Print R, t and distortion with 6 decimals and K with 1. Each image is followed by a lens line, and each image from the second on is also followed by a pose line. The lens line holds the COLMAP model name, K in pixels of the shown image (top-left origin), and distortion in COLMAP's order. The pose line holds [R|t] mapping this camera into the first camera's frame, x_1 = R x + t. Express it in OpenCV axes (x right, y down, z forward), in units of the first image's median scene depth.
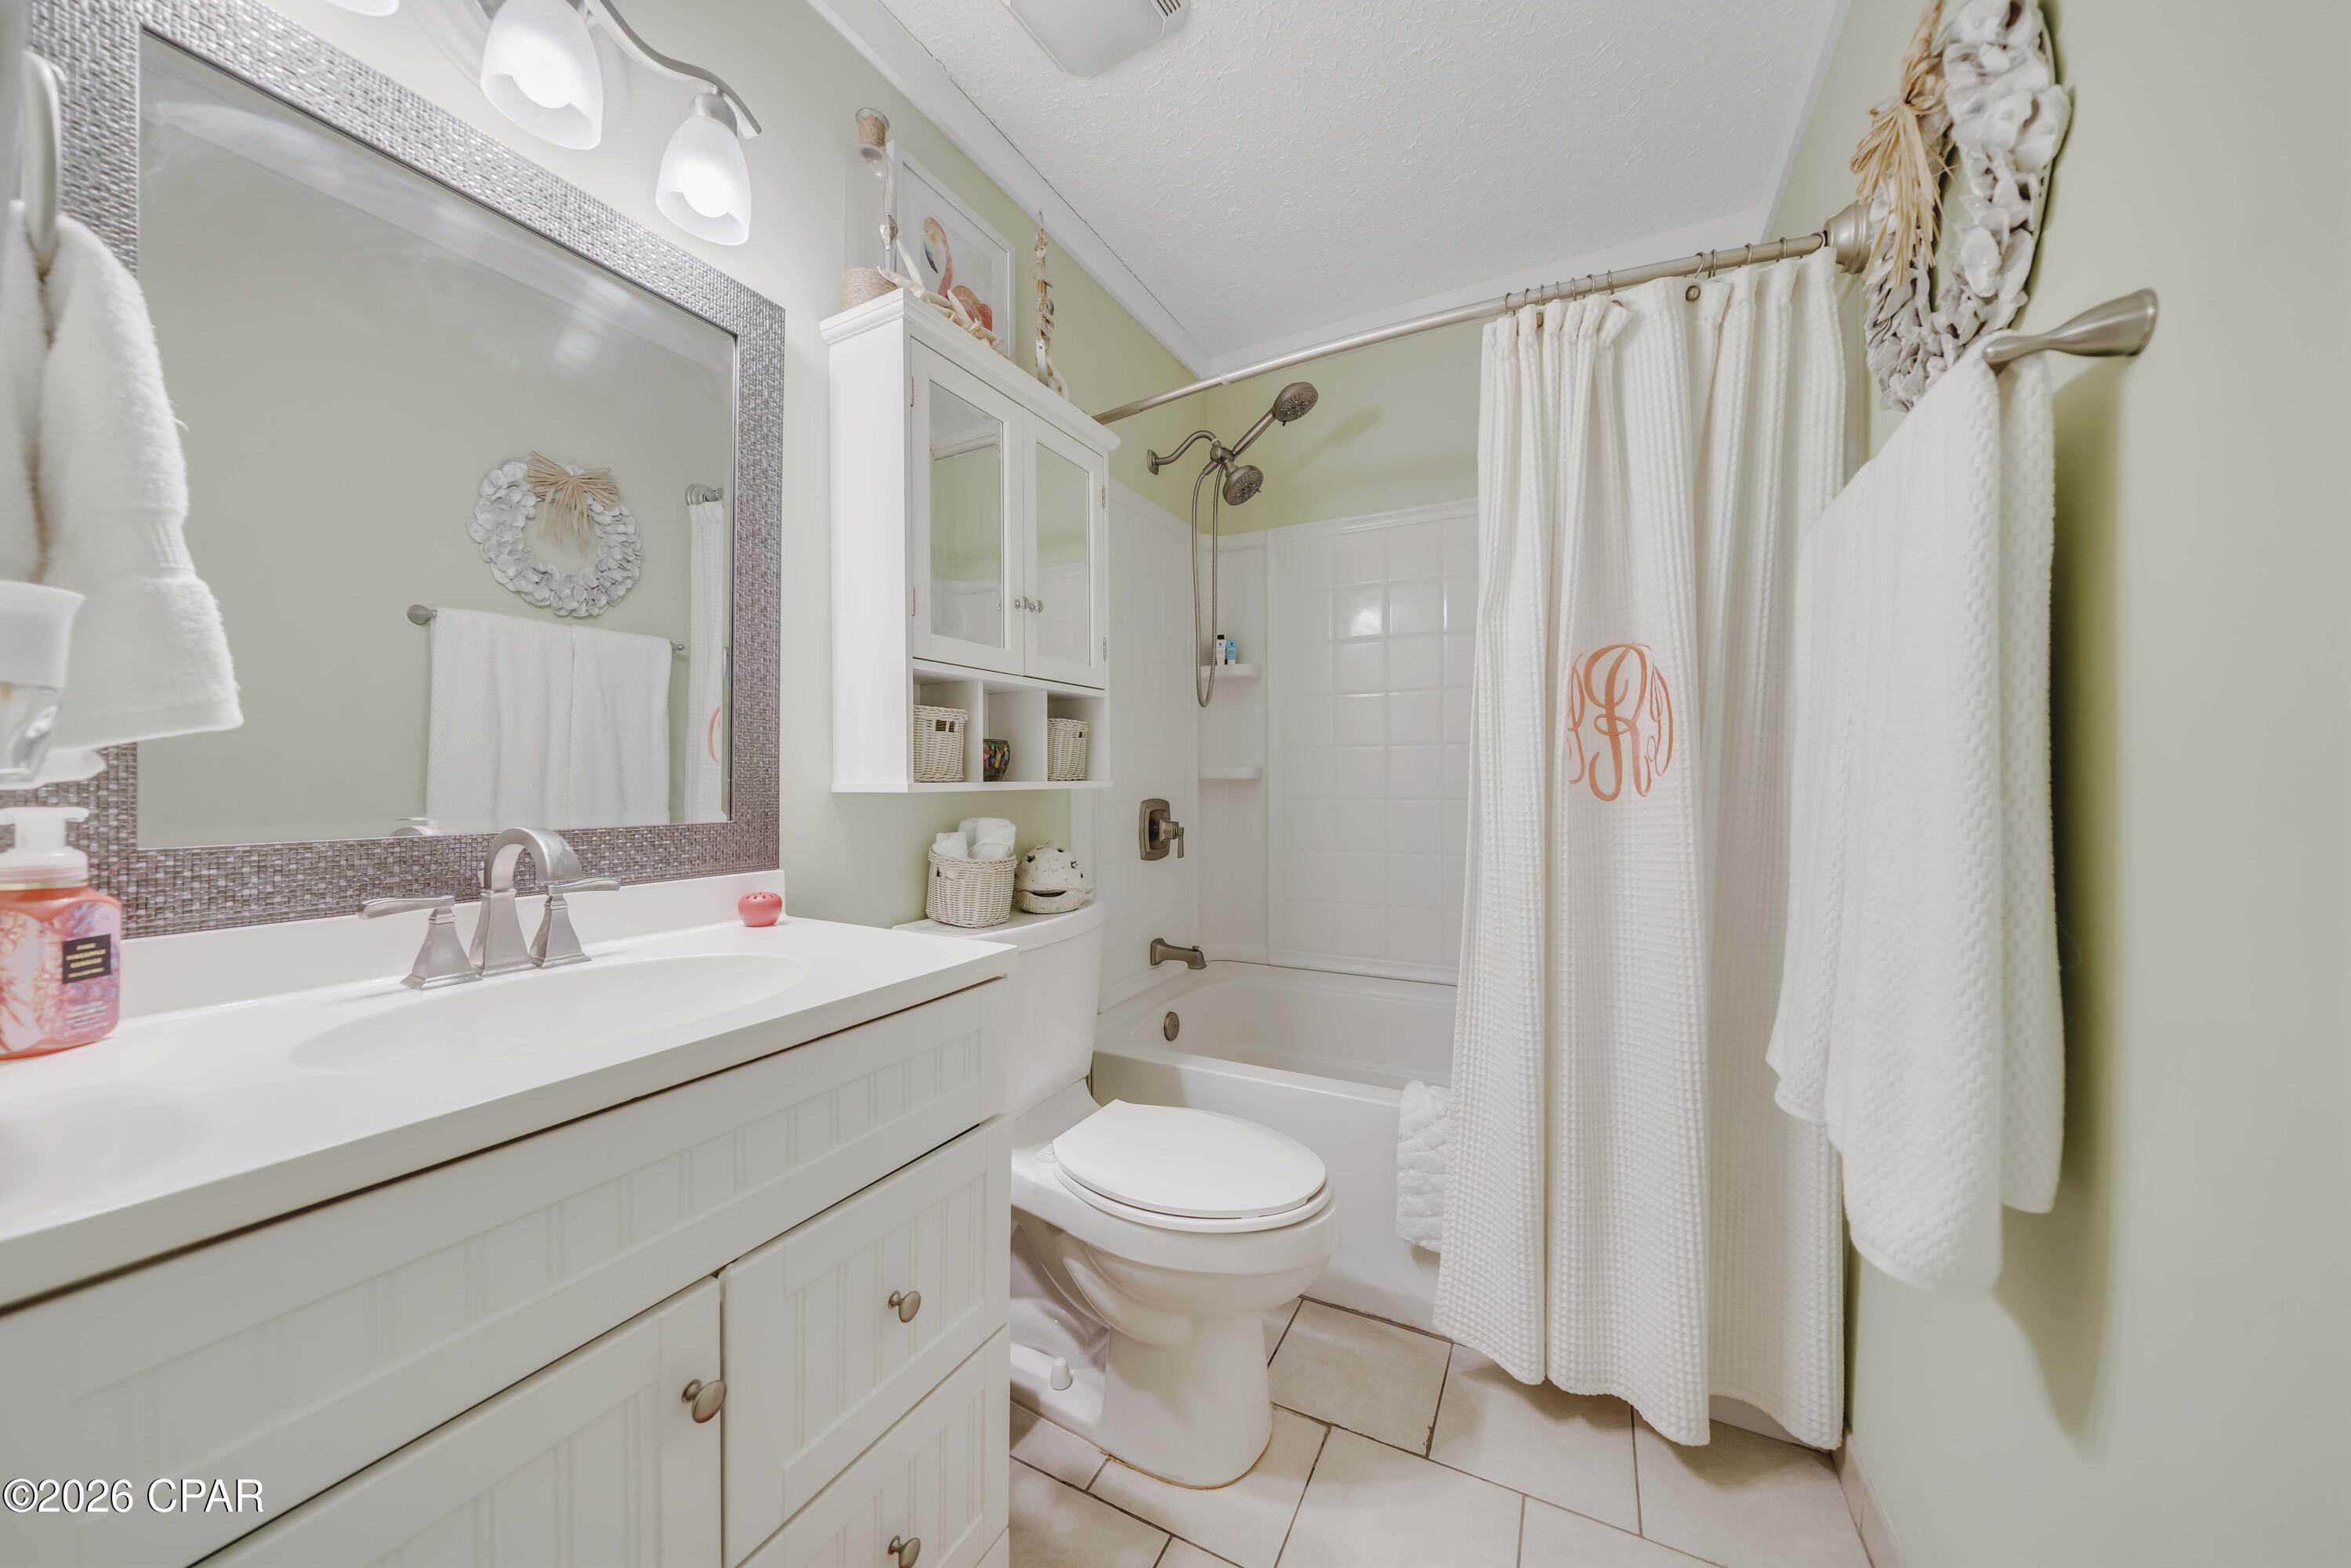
lens RADIAL K [[811.6, 0, 1164.1], [0, 811.6, 785.4], [0, 0, 1]] dist [-0.007587, 0.000616]
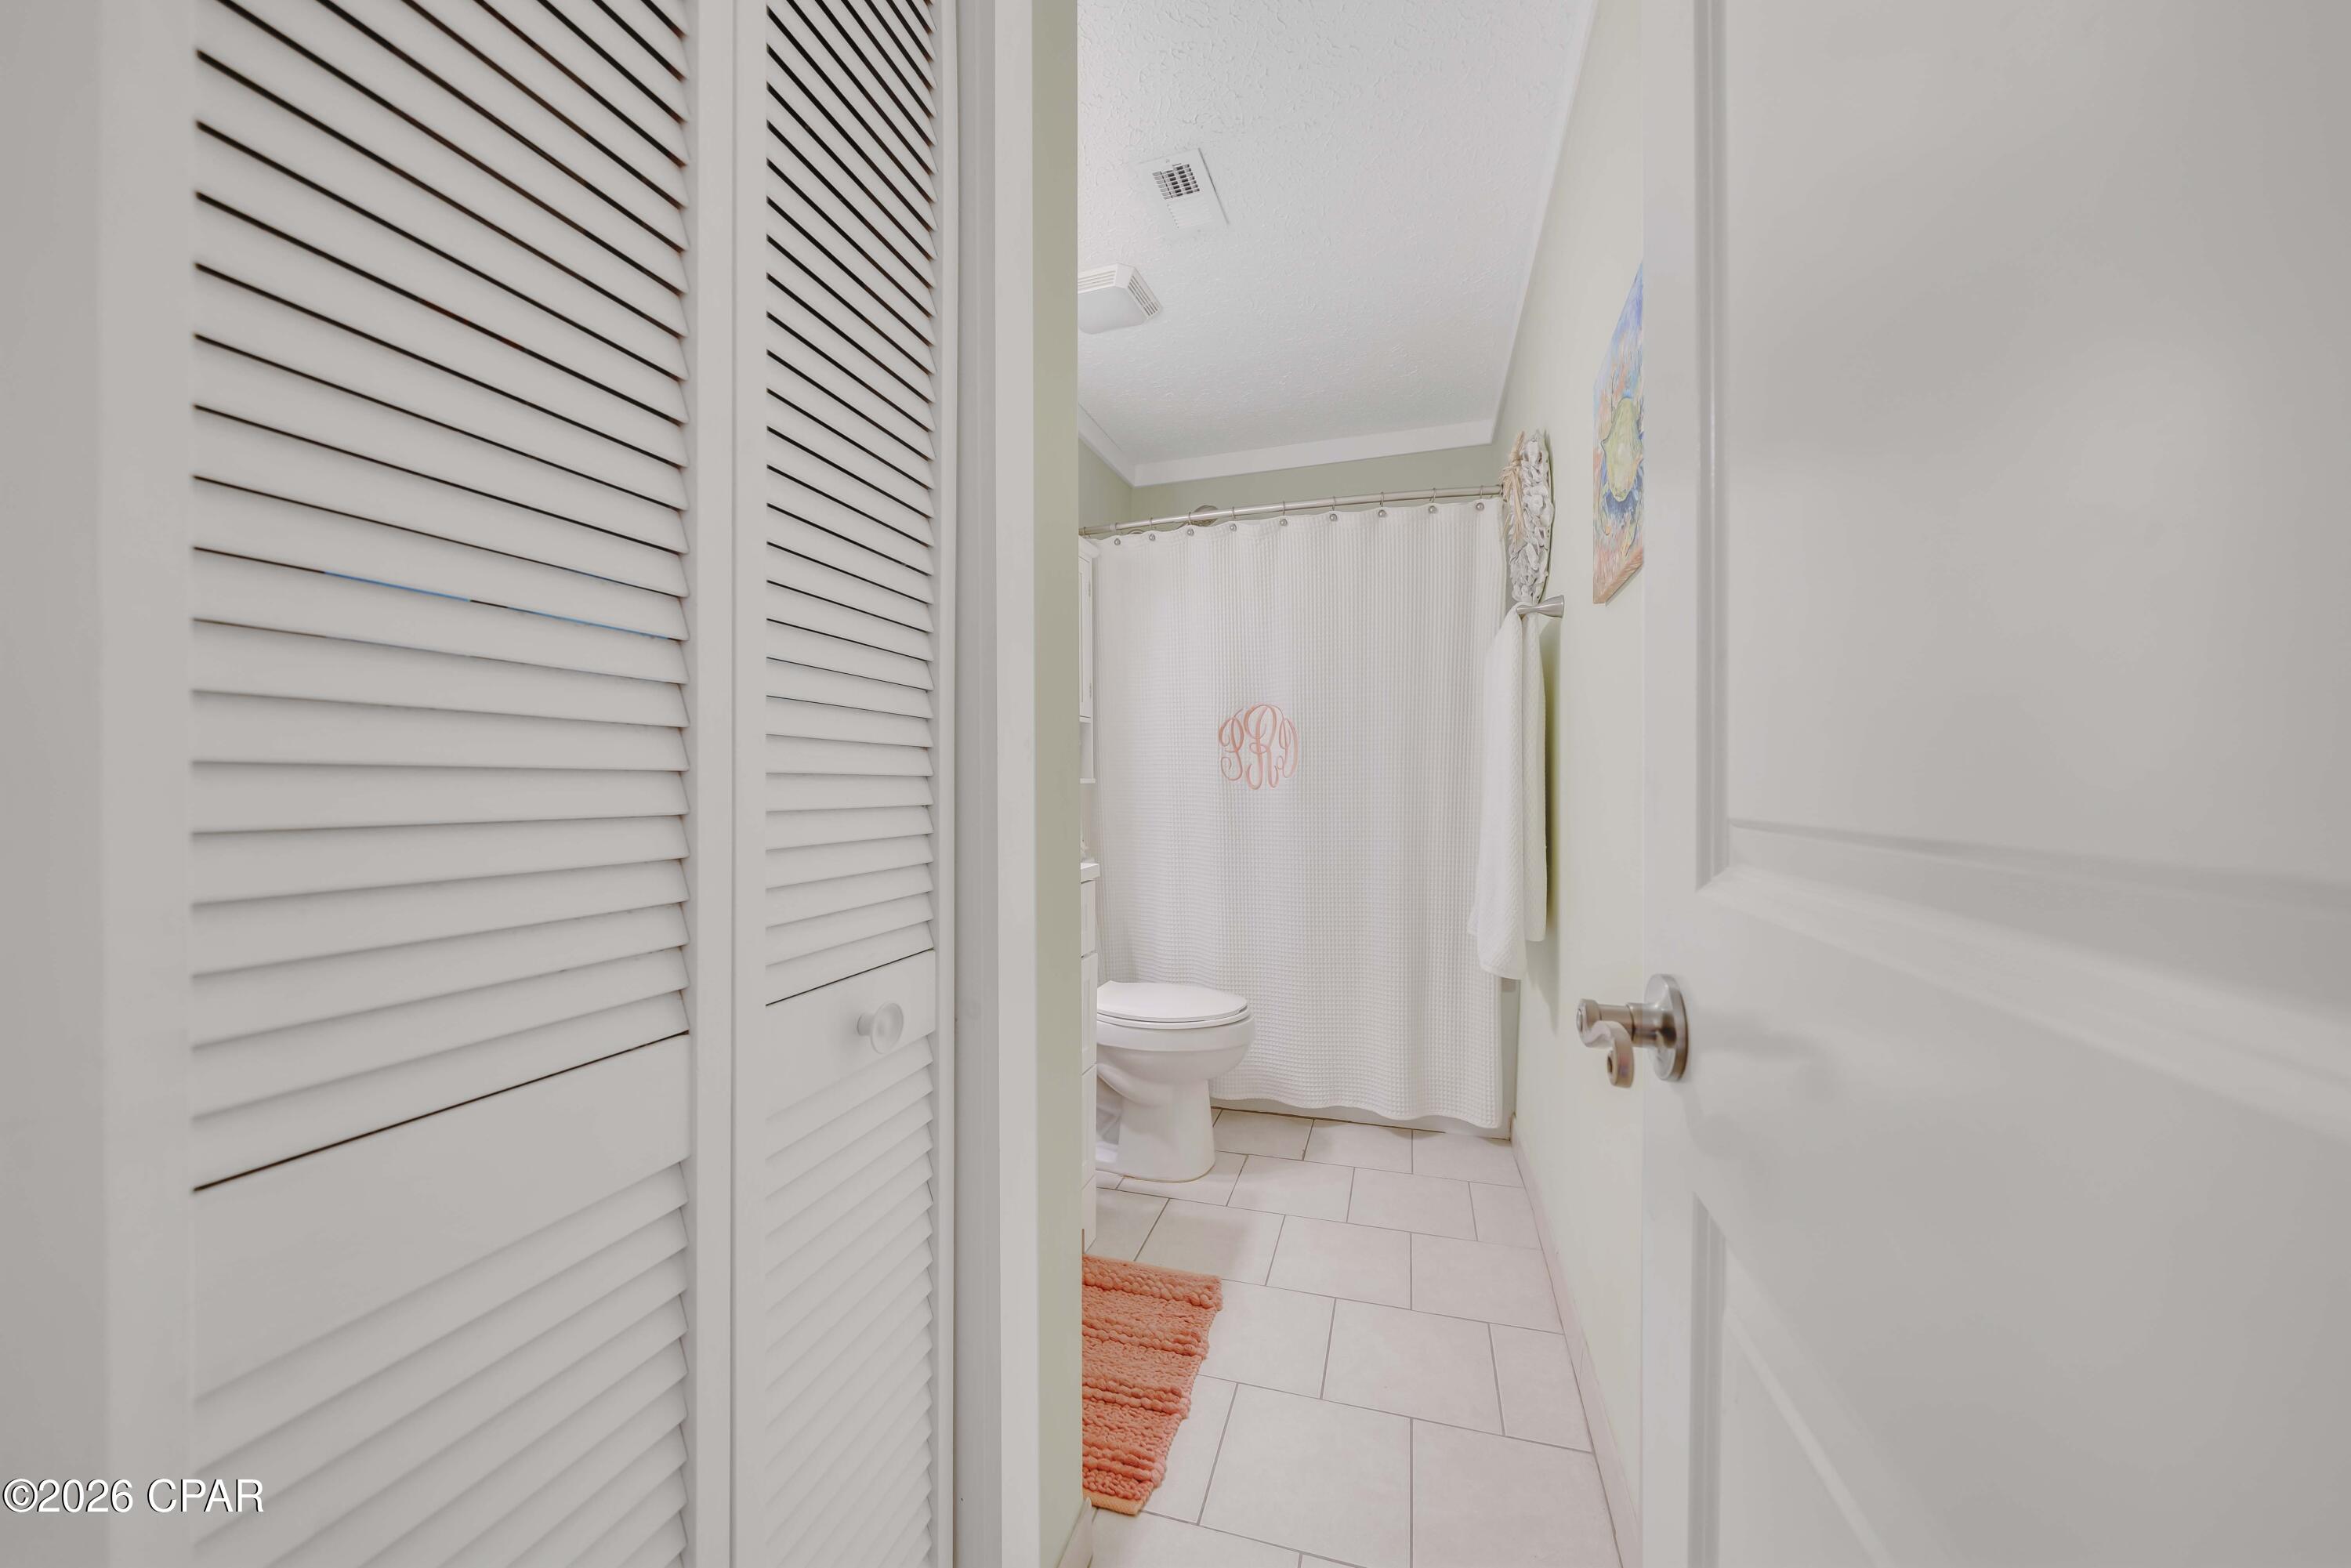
lens RADIAL K [[811.6, 0, 1174.5], [0, 811.6, 783.5], [0, 0, 1]] dist [-0.007587, 0.000616]
pose [[0.979263, -0.002998, 0.202571, -0.267363], [0.003972, 0.999982, -0.004404, 0.012765], [-0.202554, 0.005118, 0.979258, -0.599814]]
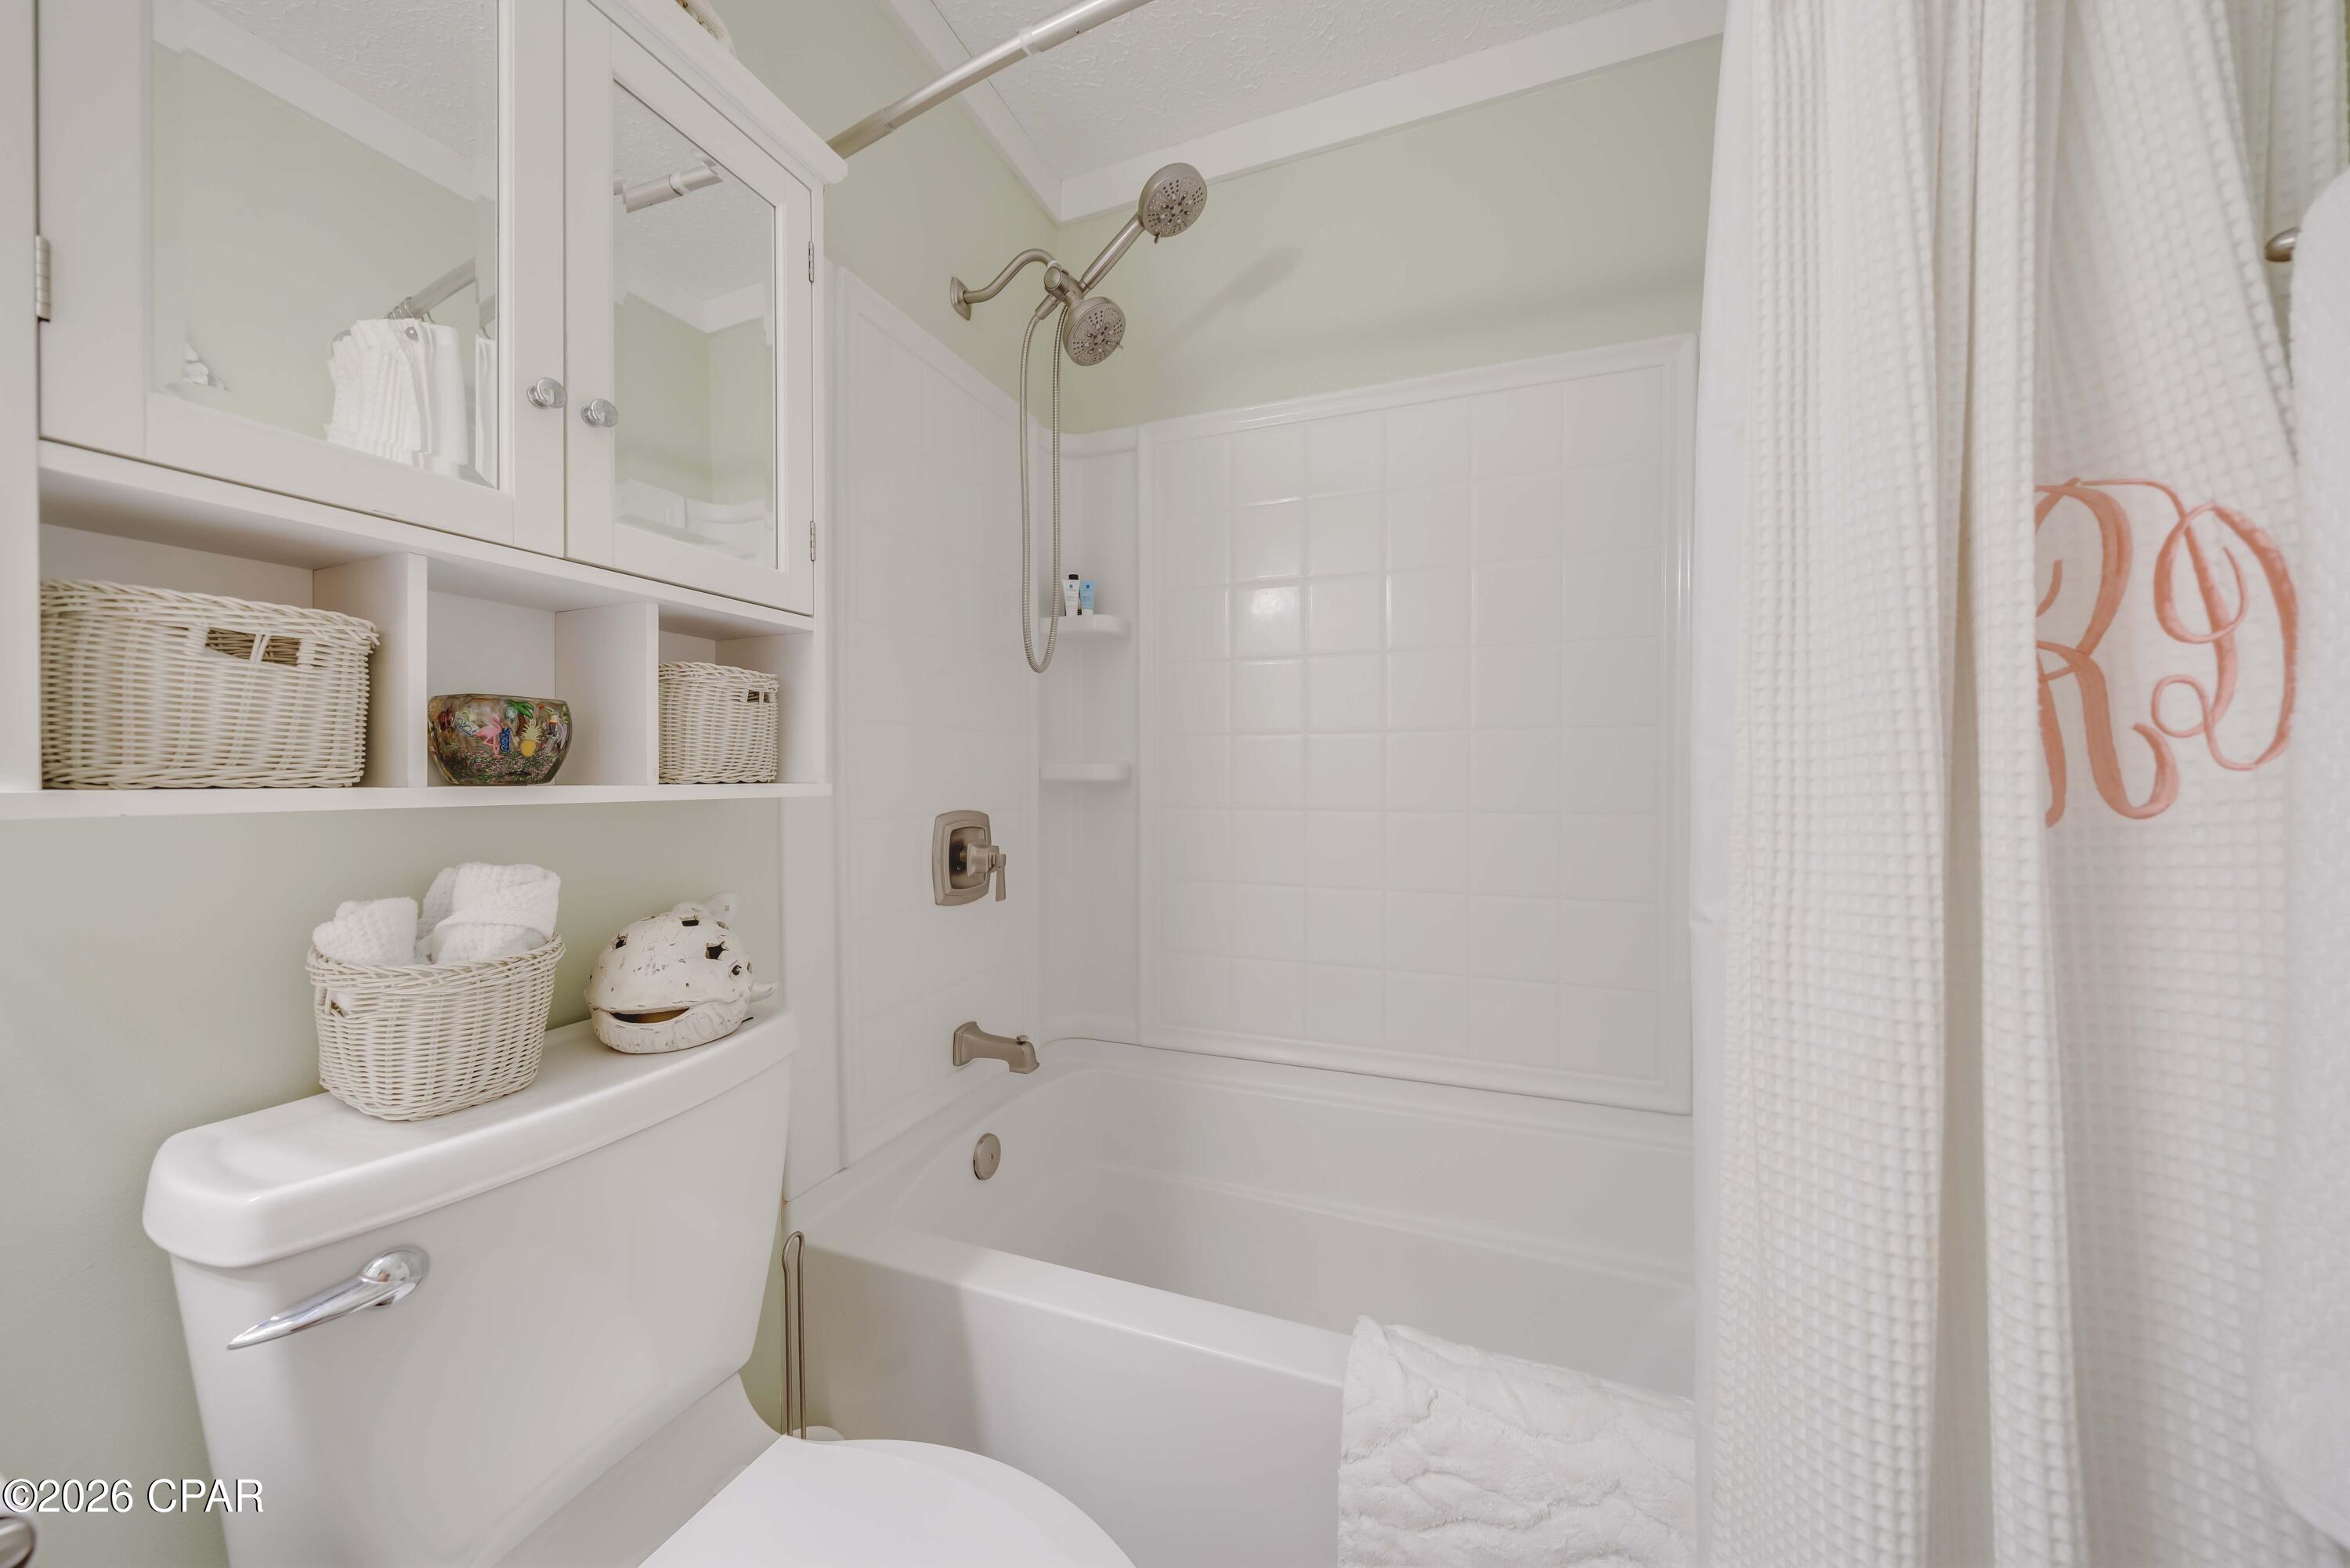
lens RADIAL K [[811.2, 0, 1176.9], [0, 811.2, 785.5], [0, 0, 1]] dist [-0.007587, 0.000616]
pose [[0.991543, 0.002712, 0.129753, 0.098637], [-0.002627, 0.999996, -0.000825, -0.004903], [-0.129755, 0.000478, 0.991546, 0.427957]]
